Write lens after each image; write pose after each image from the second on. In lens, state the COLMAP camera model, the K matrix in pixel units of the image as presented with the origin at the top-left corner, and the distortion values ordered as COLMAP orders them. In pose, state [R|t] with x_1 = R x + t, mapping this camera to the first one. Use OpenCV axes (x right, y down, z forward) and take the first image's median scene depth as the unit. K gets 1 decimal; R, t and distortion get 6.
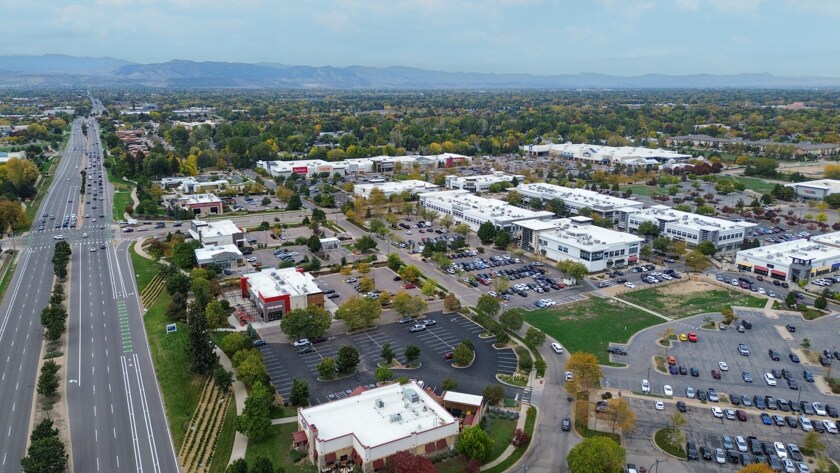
lens RADIAL K [[590.4, 0, 416.9], [0, 590.4, 244.4], [0, 0, 1]] dist [0.079434, -0.077639]
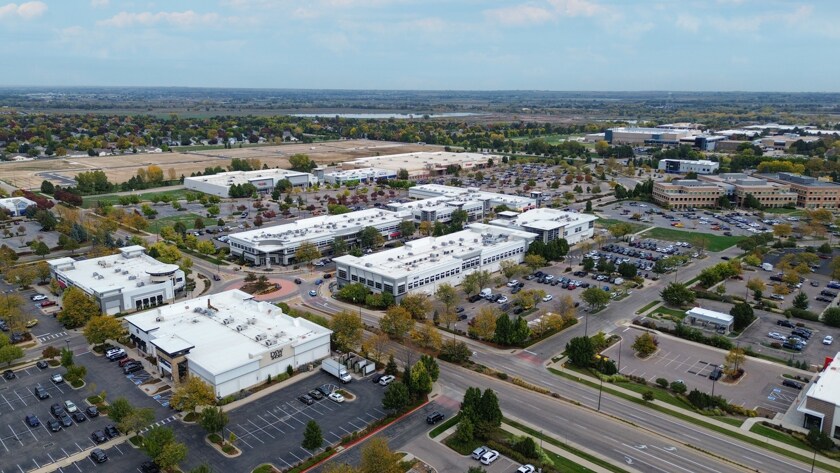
lens RADIAL K [[590.4, 0, 416.5], [0, 590.4, 239.8], [0, 0, 1]] dist [0.079434, -0.077639]
pose [[-0.311166, -0.228942, 0.922367, -0.594426], [0.241210, 0.919742, 0.309664, -0.337004], [-0.919235, 0.318841, -0.230970, 1.317651]]
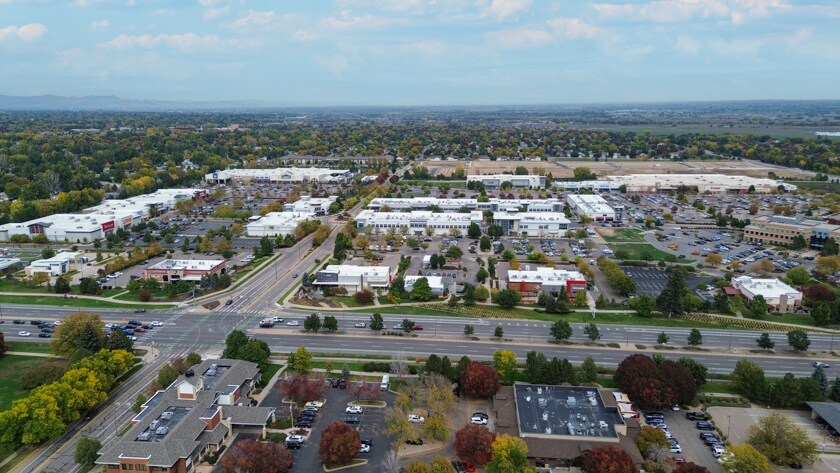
lens RADIAL K [[590.4, 0, 419.5], [0, 590.4, 241.1], [0, 0, 1]] dist [0.079434, -0.077639]
pose [[0.553934, -0.185267, 0.811685, -1.014240], [0.216787, 0.973393, 0.074230, -0.120025], [-0.803841, 0.134845, 0.579359, 0.316611]]
